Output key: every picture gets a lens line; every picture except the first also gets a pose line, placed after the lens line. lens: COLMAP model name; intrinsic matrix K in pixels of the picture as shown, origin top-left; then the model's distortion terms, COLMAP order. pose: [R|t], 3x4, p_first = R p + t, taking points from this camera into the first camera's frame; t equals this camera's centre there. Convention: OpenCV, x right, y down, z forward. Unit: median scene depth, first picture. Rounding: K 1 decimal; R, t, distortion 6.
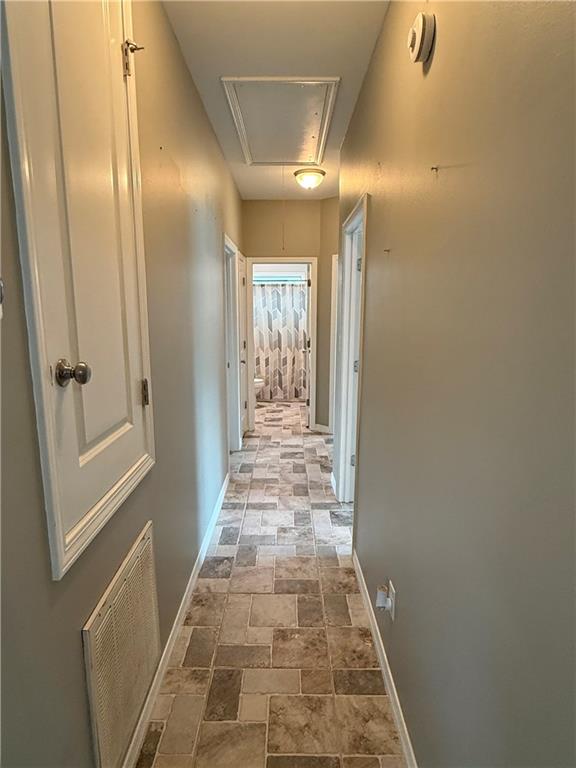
lens RADIAL K [[443.7, 0, 289.2], [0, 443.7, 384.4], [0, 0, 1]] dist [-0.007812, -0.001795]
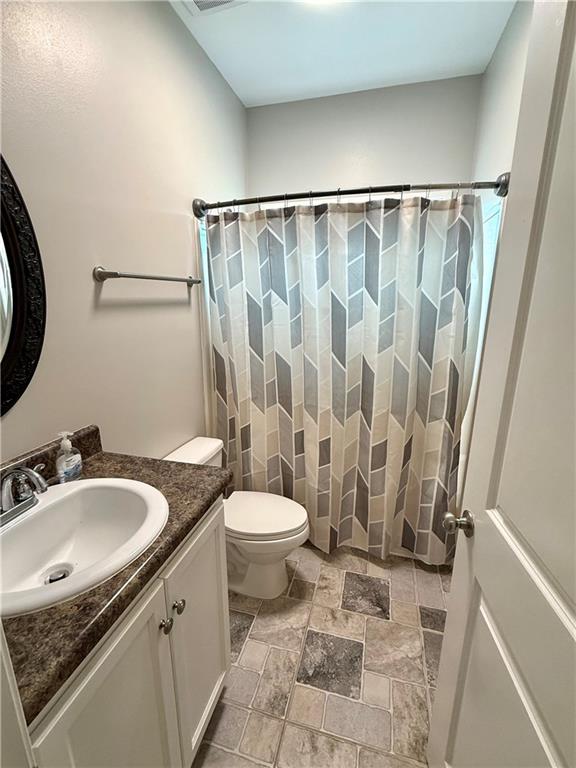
lens RADIAL K [[338.7, 0, 286.5], [0, 338.7, 380.6], [0, 0, 1]] dist [-0.001003, -0.000010]
pose [[0.972725, 0.053129, -0.225793, -0.023301], [-0.039164, 0.997058, 0.065888, -0.119545], [0.228630, -0.055248, 0.971945, 0.749158]]
